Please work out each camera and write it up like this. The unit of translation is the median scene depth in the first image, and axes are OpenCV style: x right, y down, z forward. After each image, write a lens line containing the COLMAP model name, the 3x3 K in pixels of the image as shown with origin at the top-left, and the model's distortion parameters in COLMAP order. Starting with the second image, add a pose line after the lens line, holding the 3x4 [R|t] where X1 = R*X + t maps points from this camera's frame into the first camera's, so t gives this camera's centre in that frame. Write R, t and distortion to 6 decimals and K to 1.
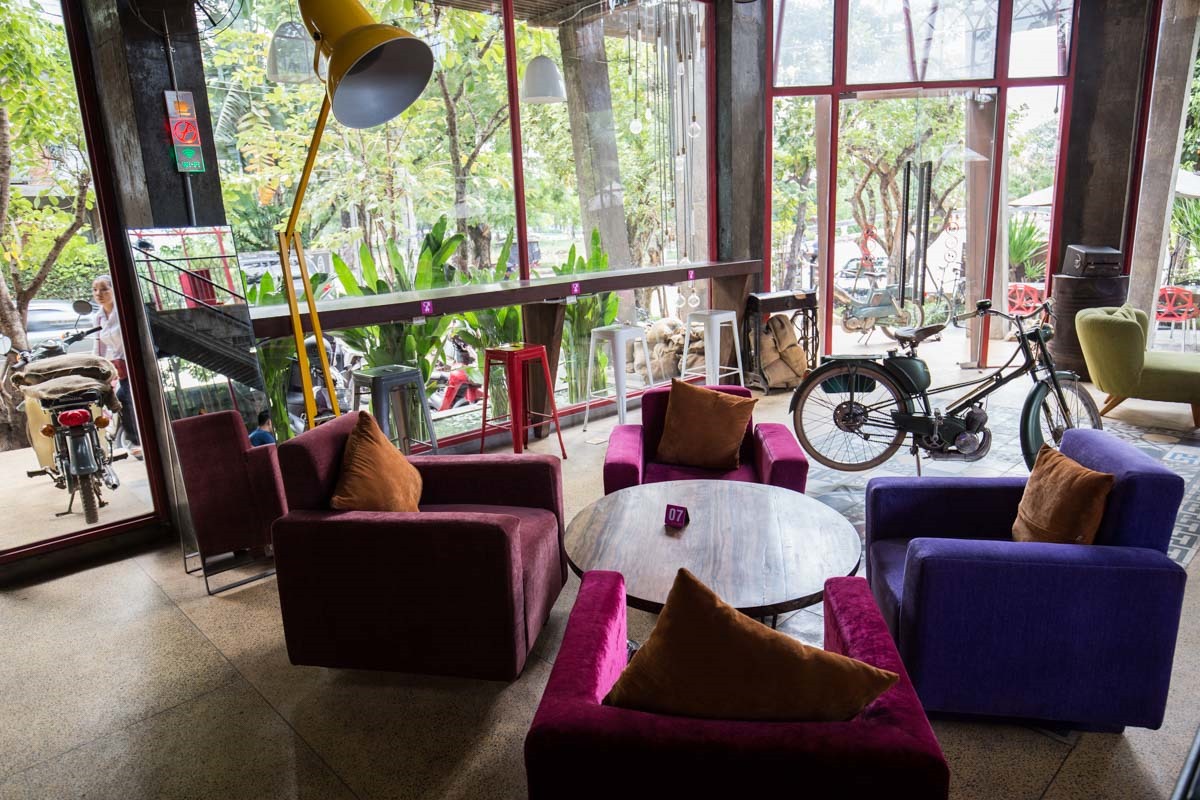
lens RADIAL K [[755.9, 0, 598.9], [0, 755.9, 402.6], [0, 0, 1]] dist [0.001239, 0.000348]
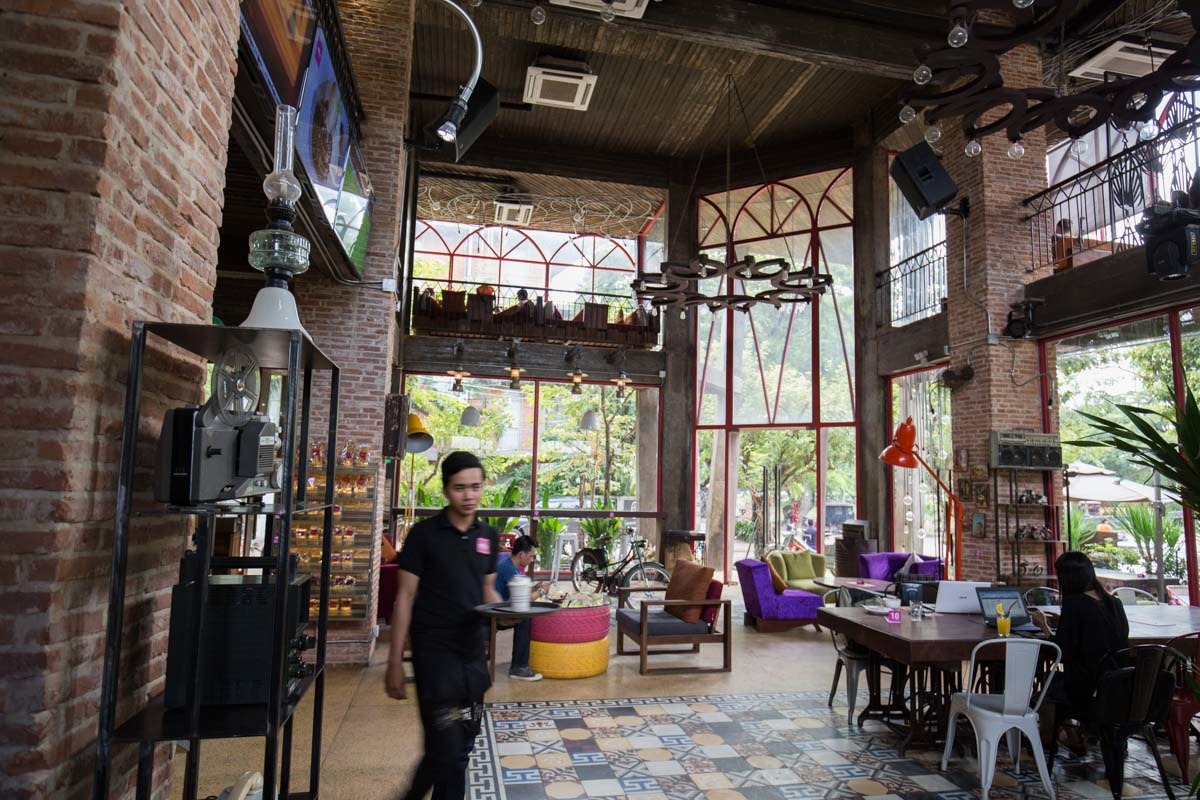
lens RADIAL K [[725.7, 0, 605.8], [0, 725.7, 402.4], [0, 0, 1]] dist [-0.002271, -0.000076]
pose [[0.852440, 0.002785, -0.522817, 1.007028], [-0.170871, 0.946556, -0.273559, 0.080883], [0.494114, 0.322527, 0.807358, -0.650547]]
